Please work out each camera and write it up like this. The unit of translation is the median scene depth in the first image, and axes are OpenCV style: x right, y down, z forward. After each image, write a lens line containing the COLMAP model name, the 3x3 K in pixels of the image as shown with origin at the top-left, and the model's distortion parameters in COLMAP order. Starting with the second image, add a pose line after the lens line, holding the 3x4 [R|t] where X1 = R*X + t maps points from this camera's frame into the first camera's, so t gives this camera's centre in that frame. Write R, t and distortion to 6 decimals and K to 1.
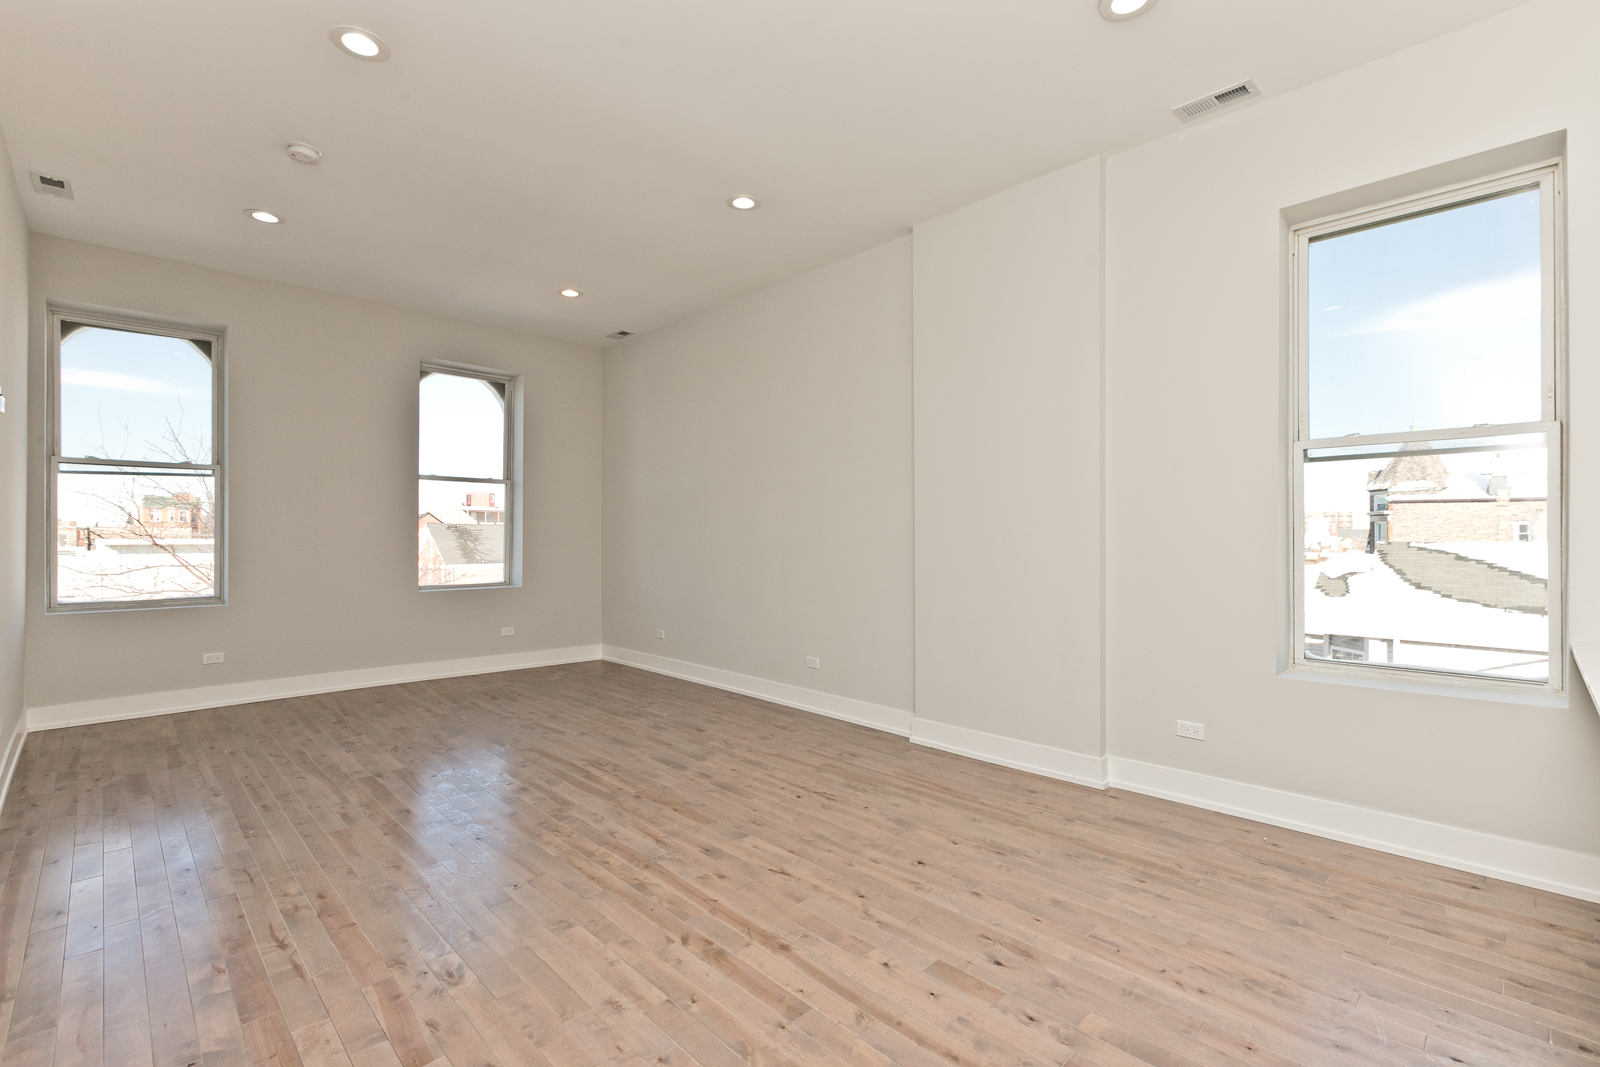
lens RADIAL K [[731.9, 0, 797.7], [0, 731.9, 532.8], [0, 0, 1]] dist [0.002642, -0.000935]
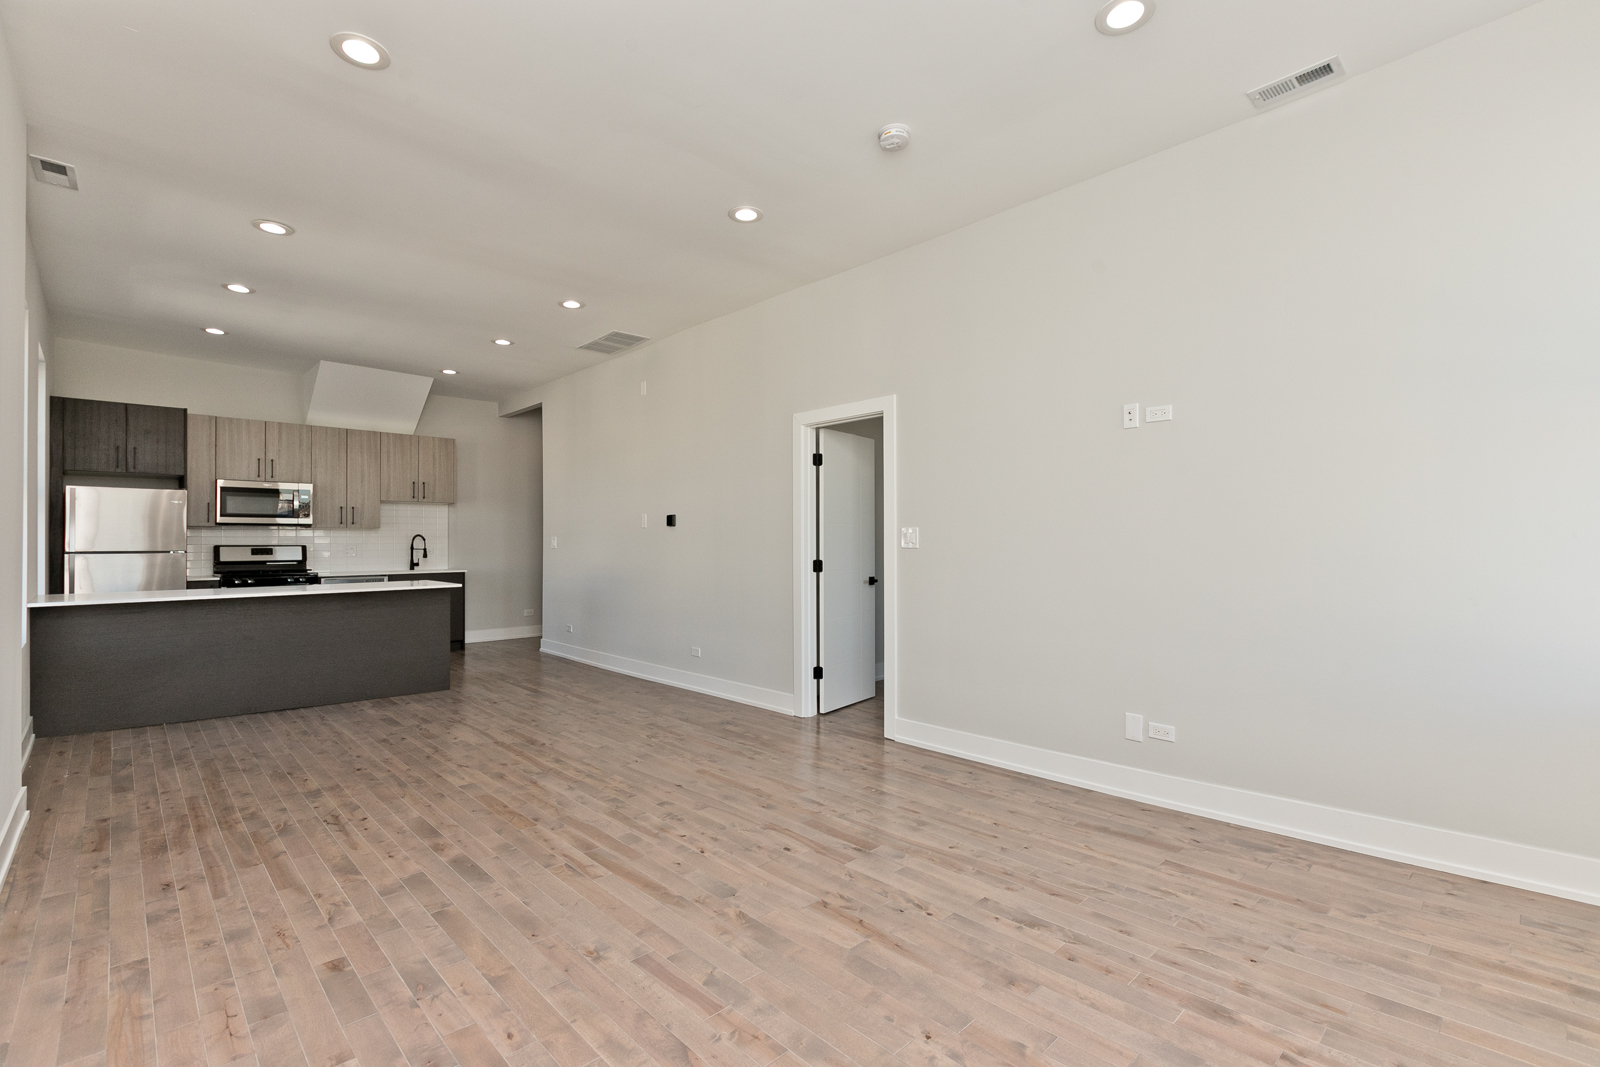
lens RADIAL K [[731.9, 0, 810.6], [0, 731.9, 539.9], [0, 0, 1]] dist [0.002642, -0.000935]
pose [[-0.999992, 0.000935, -0.004009, -0.444290], [0.000994, 0.999889, -0.014877, 0.013893], [0.003994, -0.014880, -0.999881, 1.525441]]
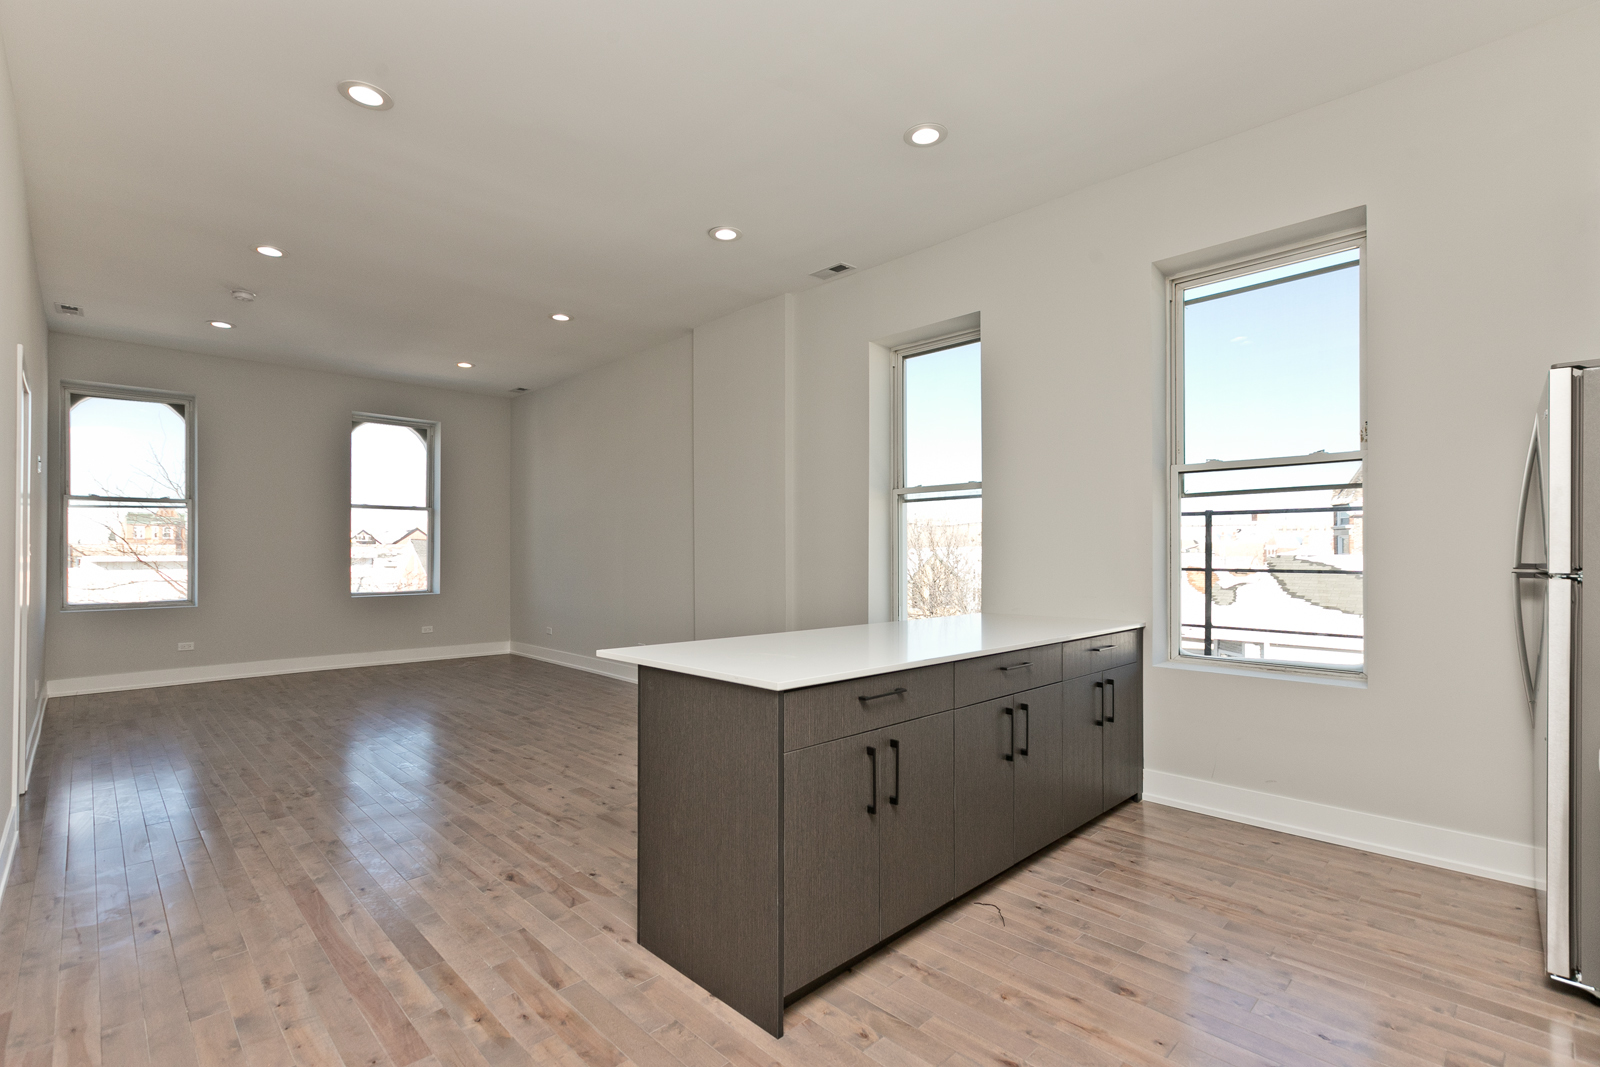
lens RADIAL K [[731.9, 0, 794.4], [0, 731.9, 546.8], [0, 0, 1]] dist [0.002642, -0.000935]
pose [[0.999947, -0.003021, 0.009881, 0.336297], [0.003036, 0.999994, -0.001498, -0.002813], [-0.009876, 0.001528, 0.999950, -0.389530]]
